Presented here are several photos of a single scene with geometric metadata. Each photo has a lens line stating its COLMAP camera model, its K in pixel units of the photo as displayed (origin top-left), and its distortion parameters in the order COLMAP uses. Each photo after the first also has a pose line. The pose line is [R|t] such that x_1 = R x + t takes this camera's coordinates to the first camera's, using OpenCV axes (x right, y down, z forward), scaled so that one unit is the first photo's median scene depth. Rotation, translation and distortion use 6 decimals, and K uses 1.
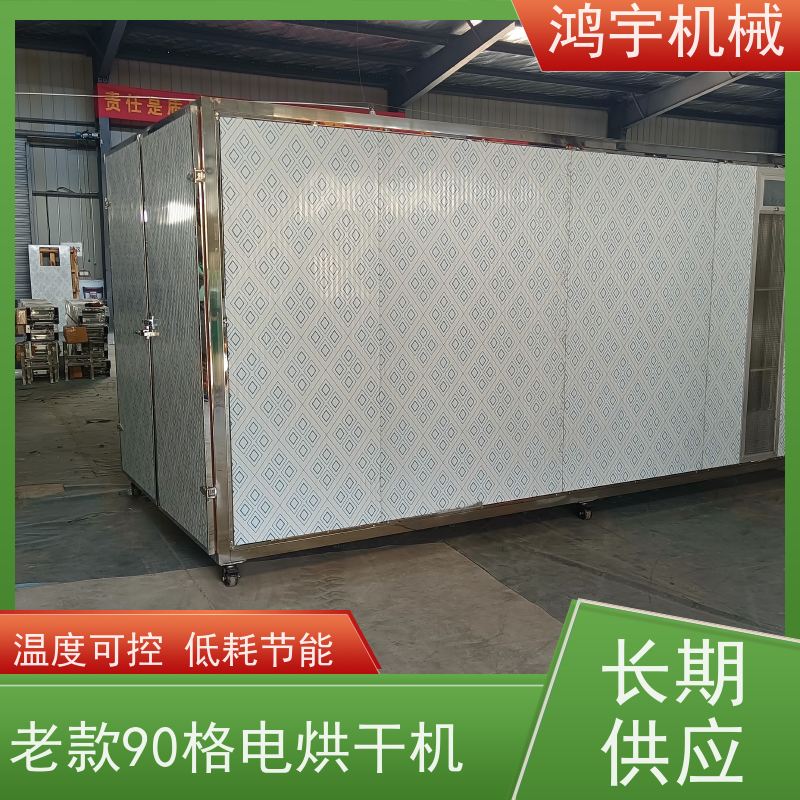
lens RADIAL K [[833.7, 0, 400.0], [0, 833.7, 400.0], [0, 0, 1]] dist [0.051384, -0.053208]
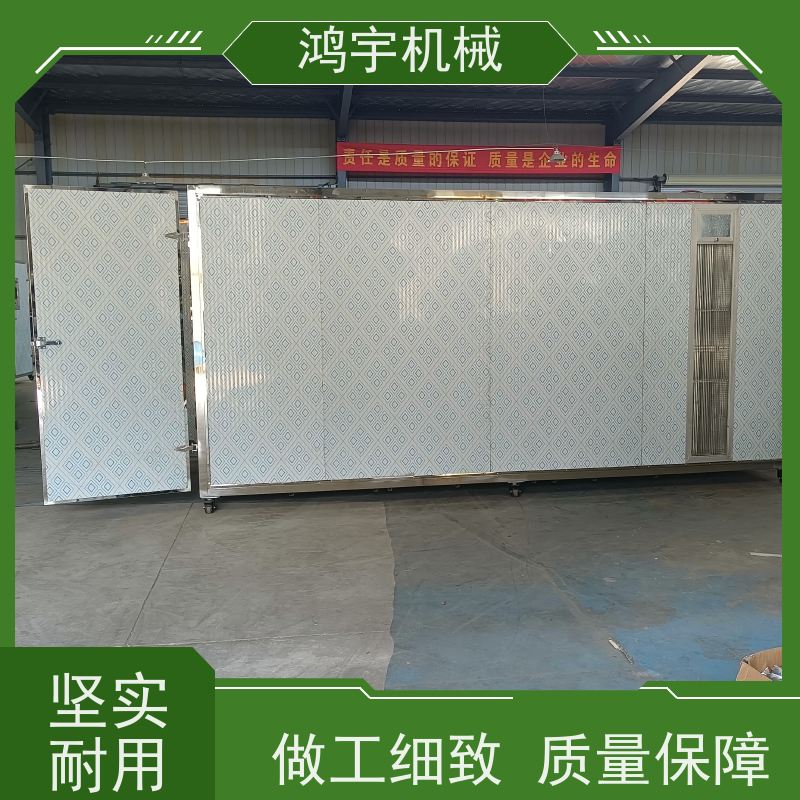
lens RADIAL K [[833.7, 0, 400.0], [0, 833.7, 400.0], [0, 0, 1]] dist [0.051384, -0.053208]
pose [[0.946094, 0.027567, -0.322715, 0.455588], [-0.039191, 0.998794, -0.029577, 0.043594], [0.321511, 0.040630, 0.946034, -0.220394]]
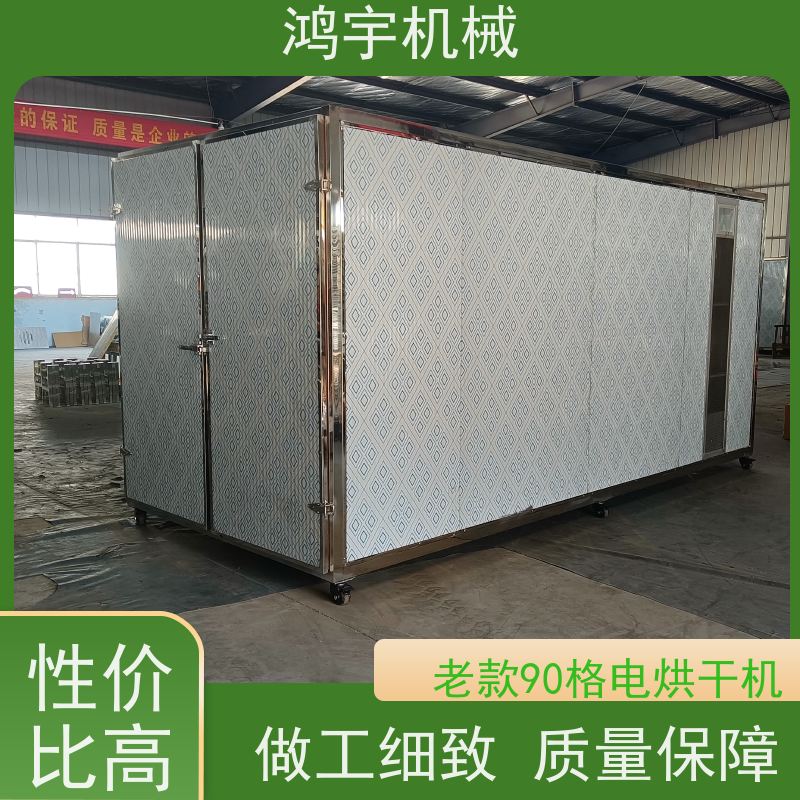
lens RADIAL K [[833.7, 0, 400.0], [0, 833.7, 400.0], [0, 0, 1]] dist [0.051384, -0.053208]
pose [[0.966950, -0.027961, 0.253429, -0.297313], [0.034021, 0.999230, -0.019561, 0.004316], [-0.252687, 0.027536, 0.967156, 0.026888]]
